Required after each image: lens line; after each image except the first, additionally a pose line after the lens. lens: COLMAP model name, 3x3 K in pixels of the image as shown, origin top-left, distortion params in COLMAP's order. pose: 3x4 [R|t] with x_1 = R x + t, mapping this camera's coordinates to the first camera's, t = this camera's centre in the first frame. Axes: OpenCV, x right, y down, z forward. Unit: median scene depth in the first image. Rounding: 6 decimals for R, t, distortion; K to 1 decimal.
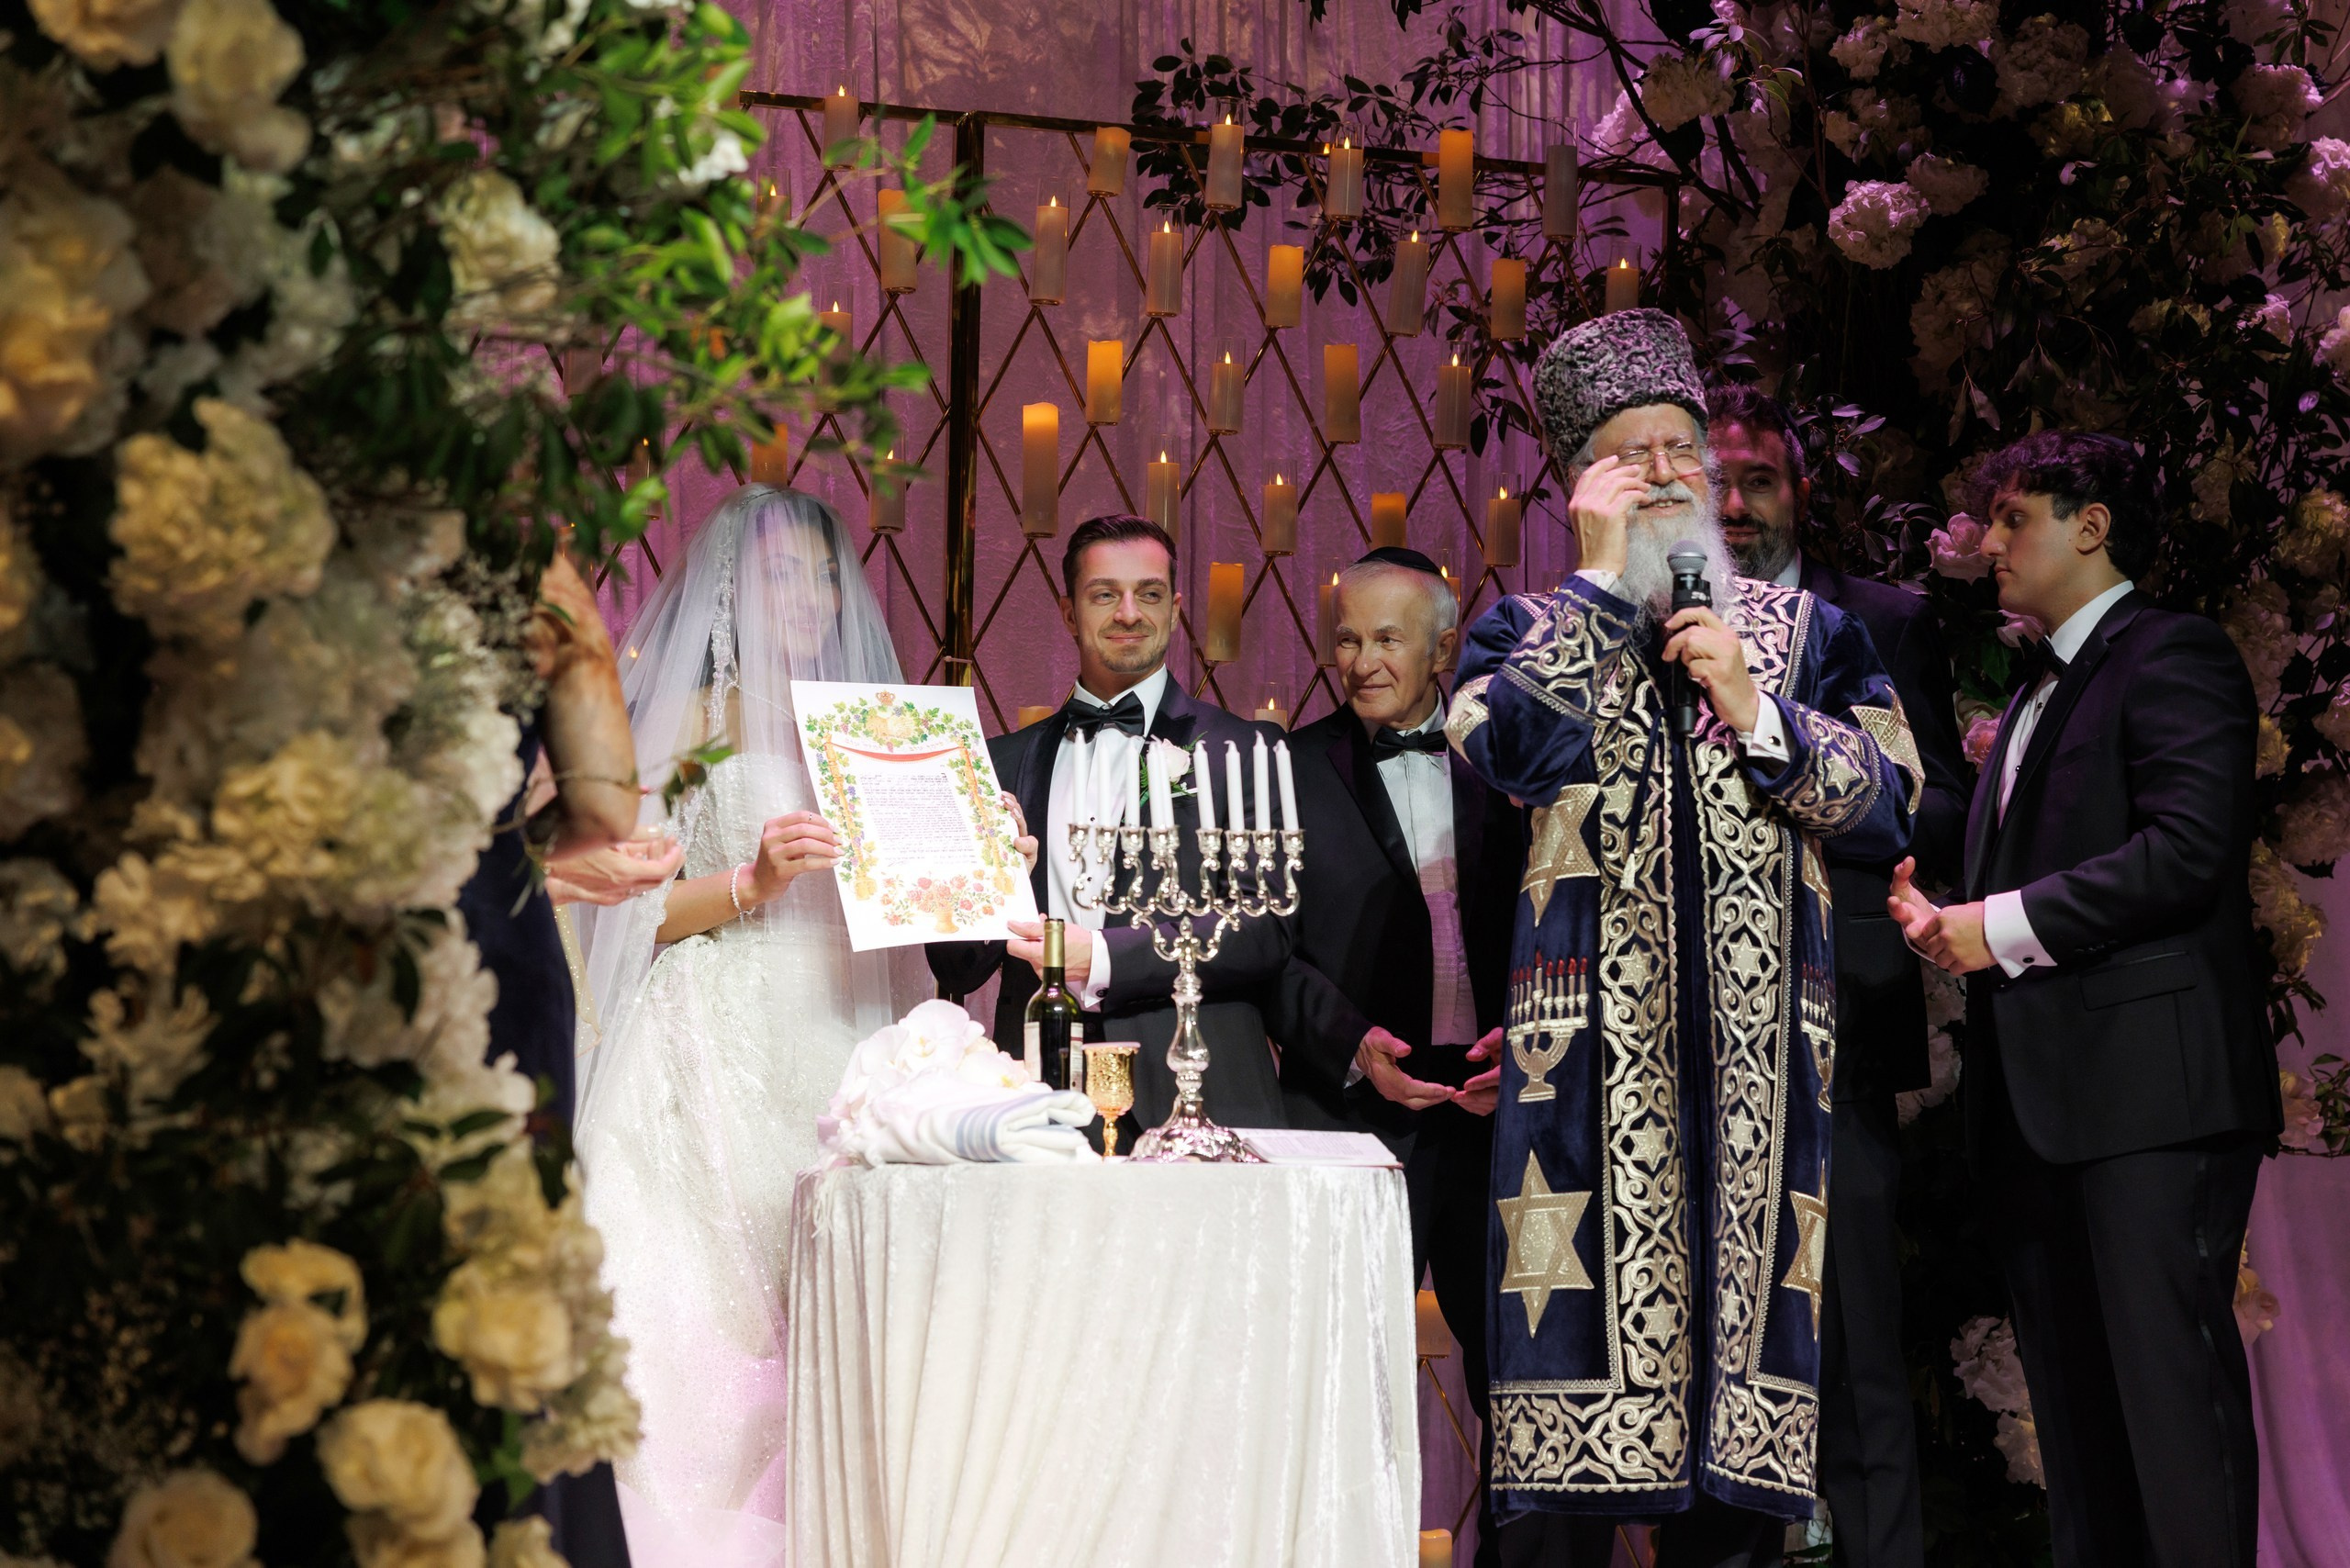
lens RADIAL K [[4589.4, 0, 1063.2], [0, 4589.4, 750.5], [0, 0, 1]] dist [0.003490, 0.000000]
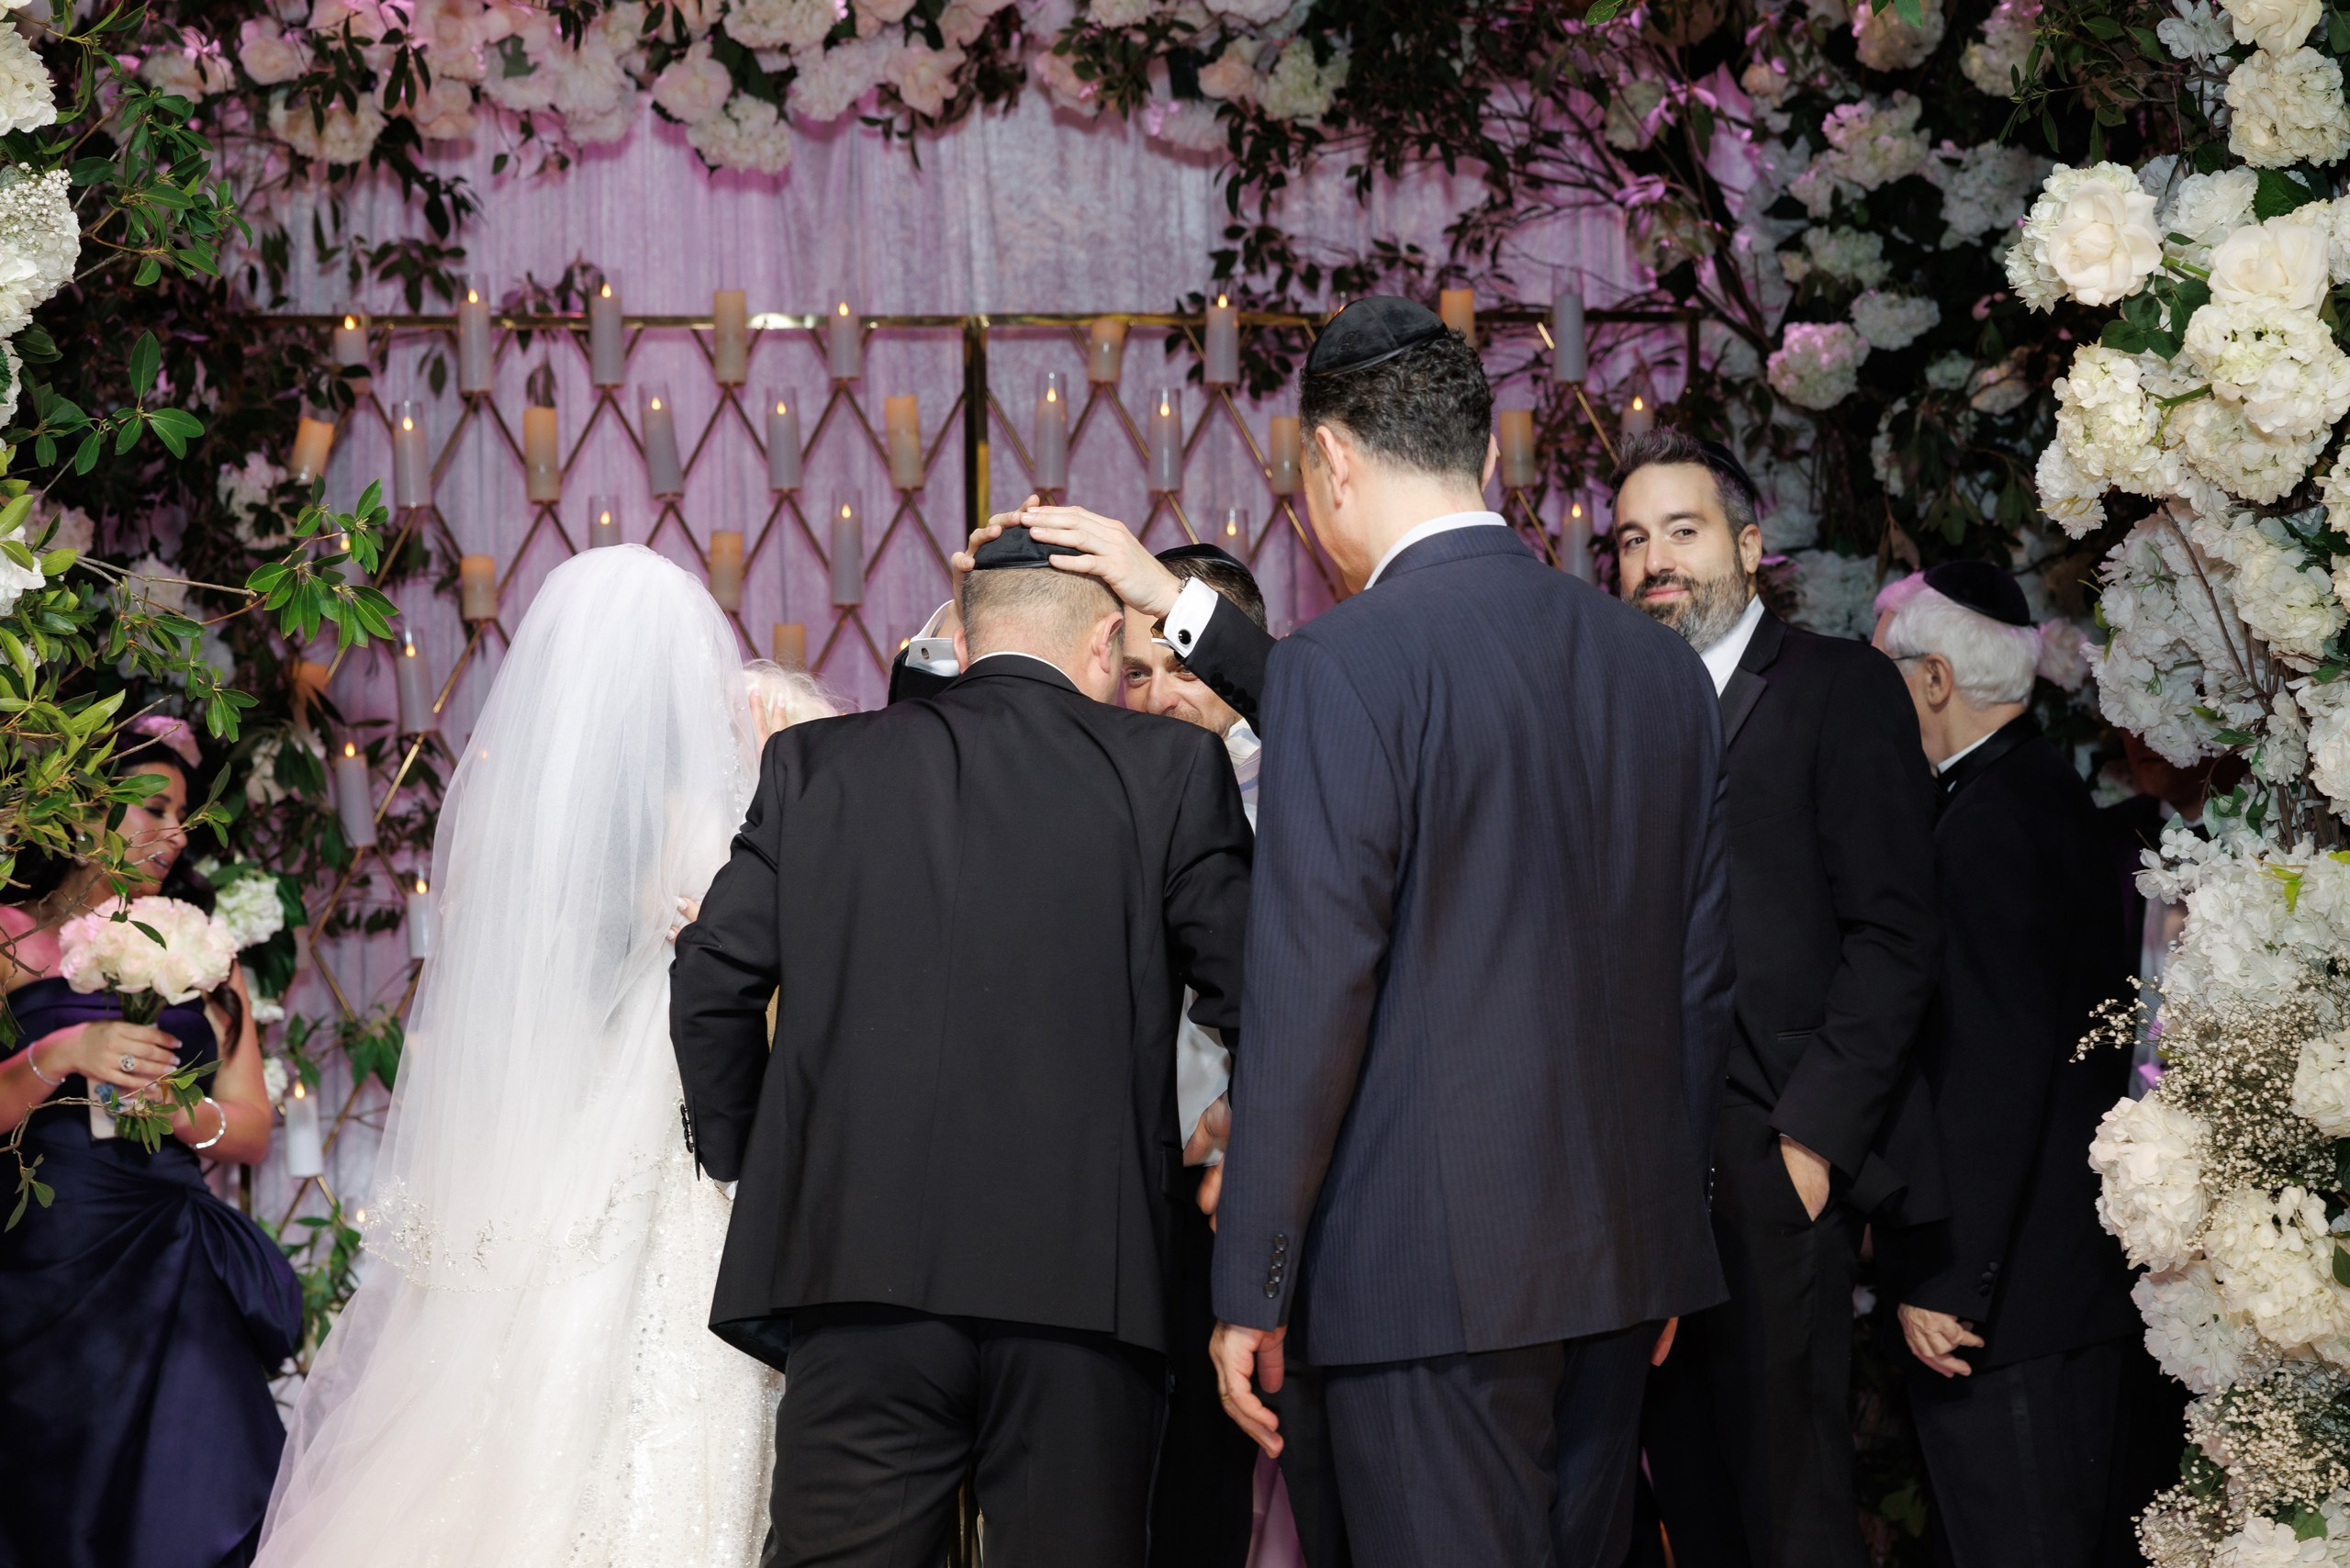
lens RADIAL K [[4589.4, 0, 1203.3], [0, 4589.4, 782.0], [0, 0, 1]] dist [0.003490, 0.000000]
pose [[0.971085, -0.051005, -0.233222, 0.349198], [0.057068, 0.998183, 0.019321, -0.063350], [0.231813, -0.032072, 0.972232, -0.023745]]
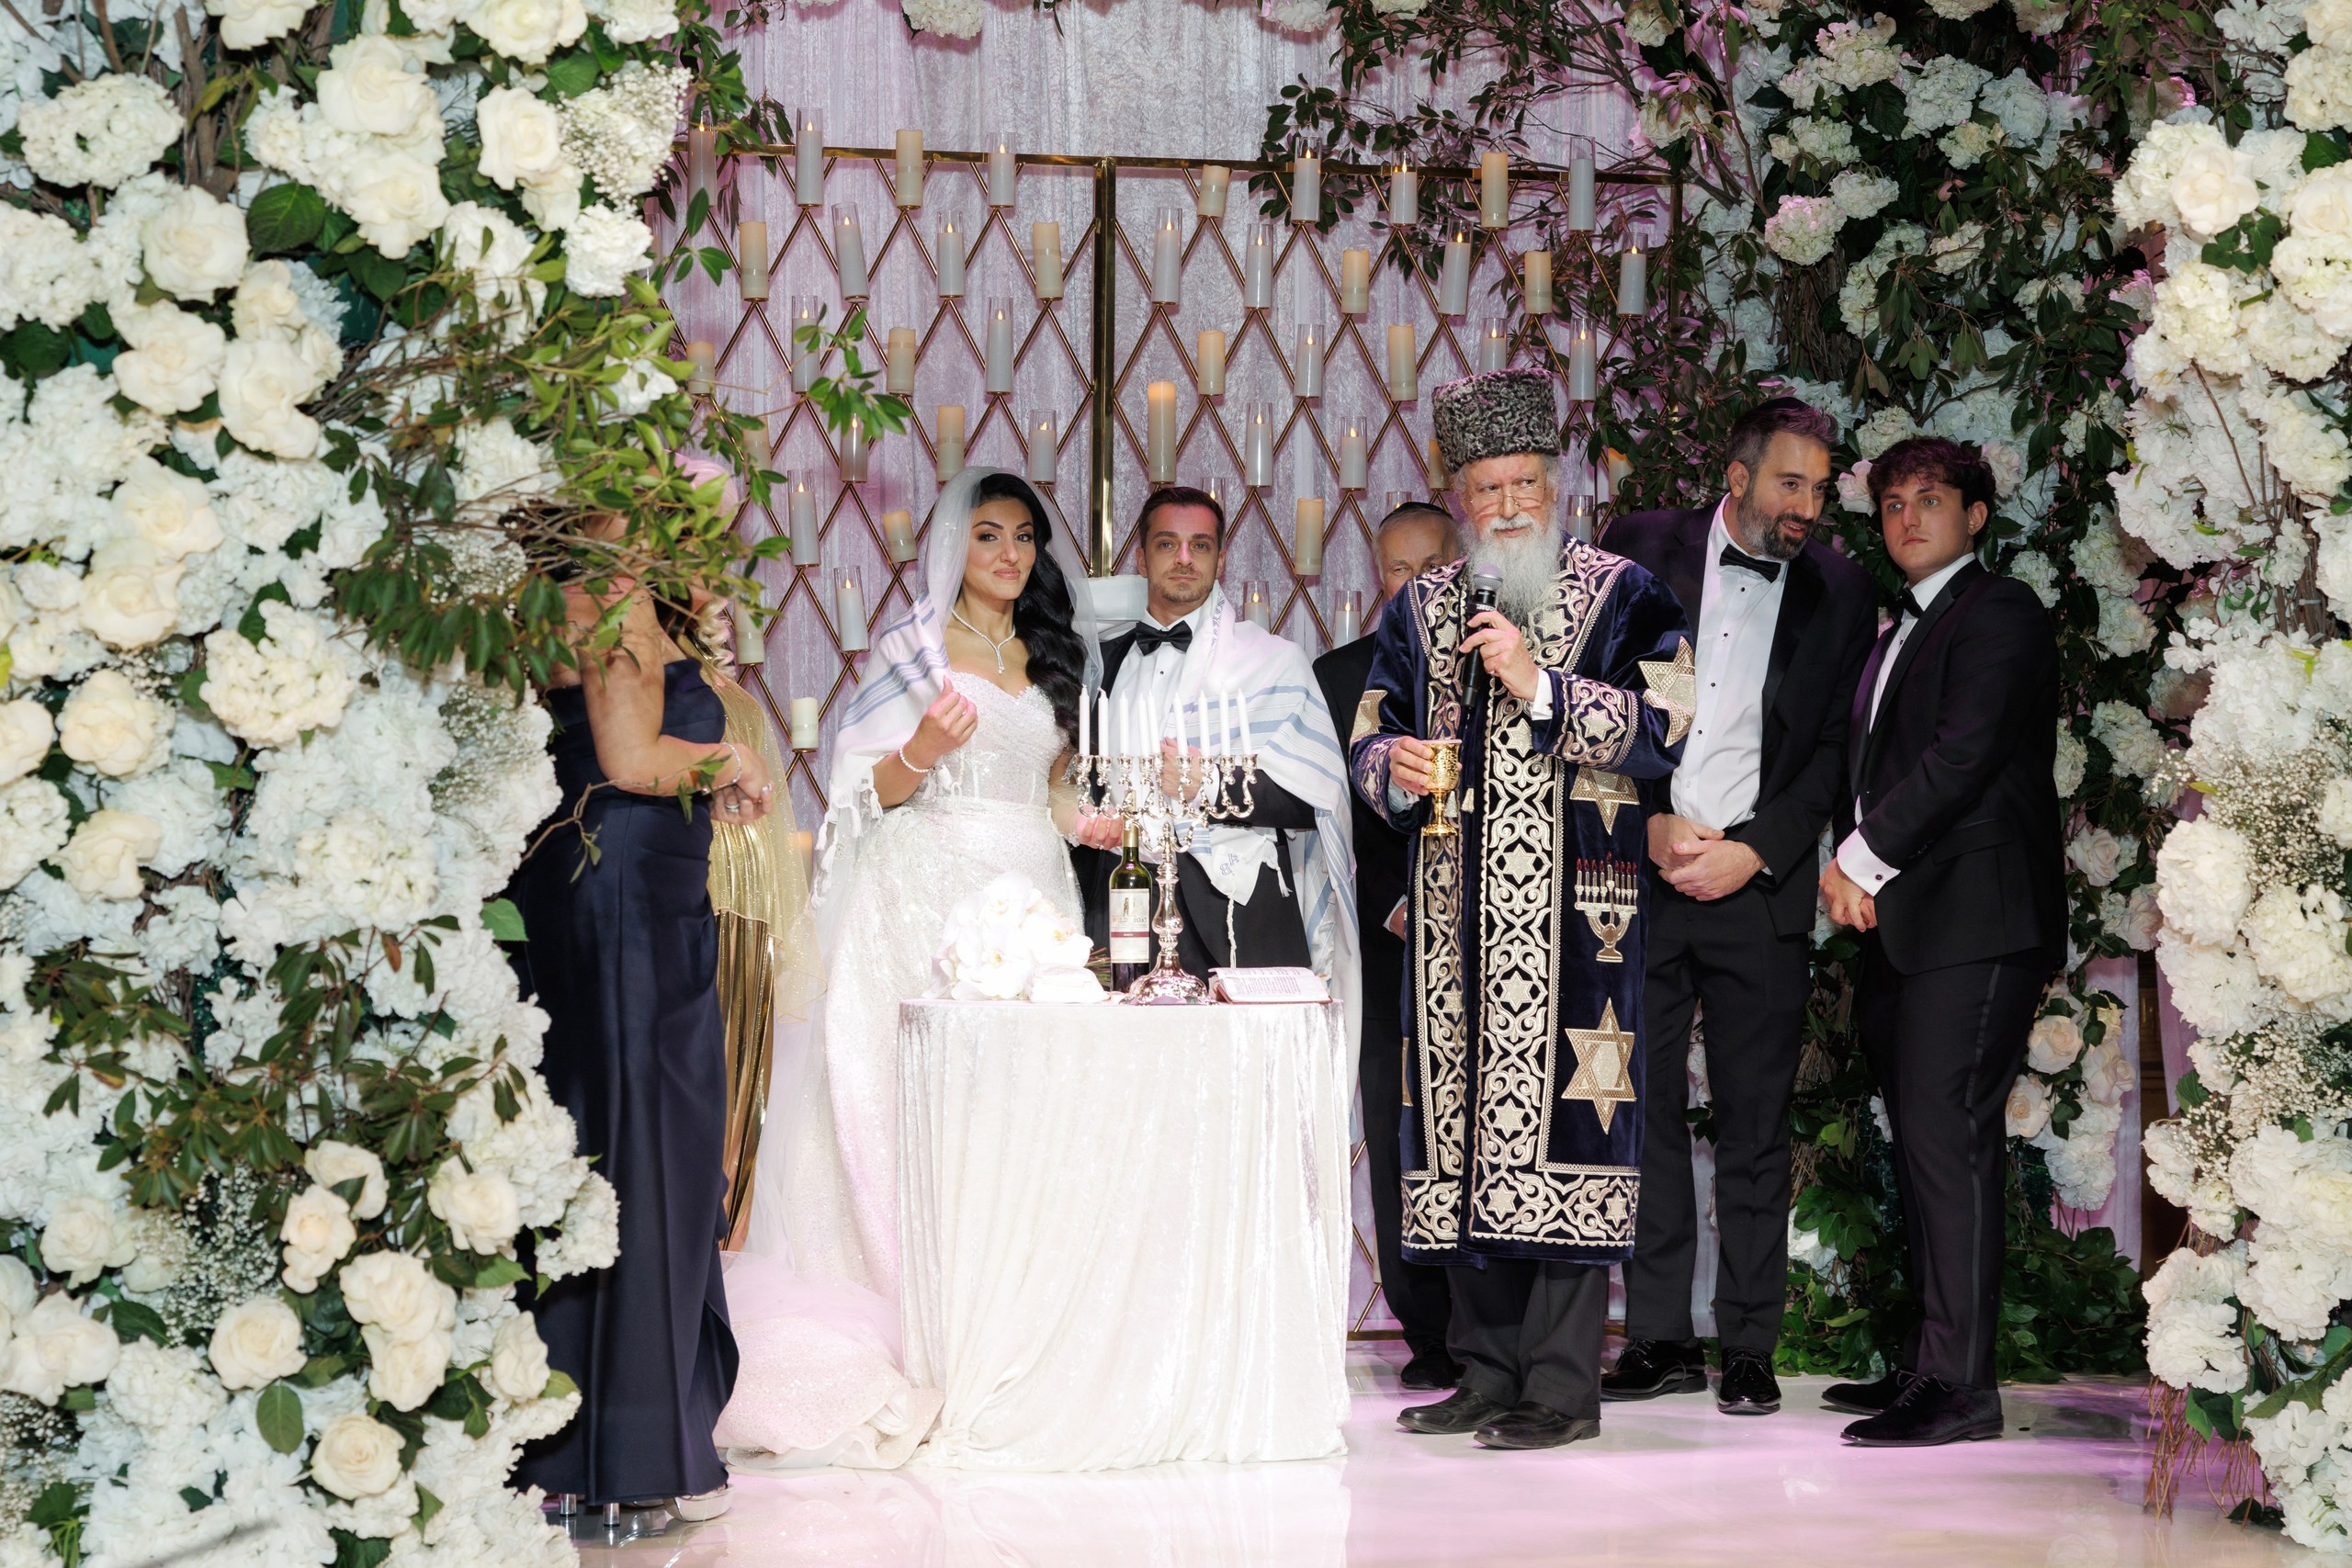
lens RADIAL K [[4258.6, 0, 1198.1], [0, 4258.6, 744.2], [0, 0, 1]] dist [0.010765, 0.000000]
pose [[0.991517, -0.013847, -0.129235, 0.203567], [0.024298, 0.996527, 0.079648, -0.088971], [0.127683, -0.082113, 0.988410, -0.252329]]
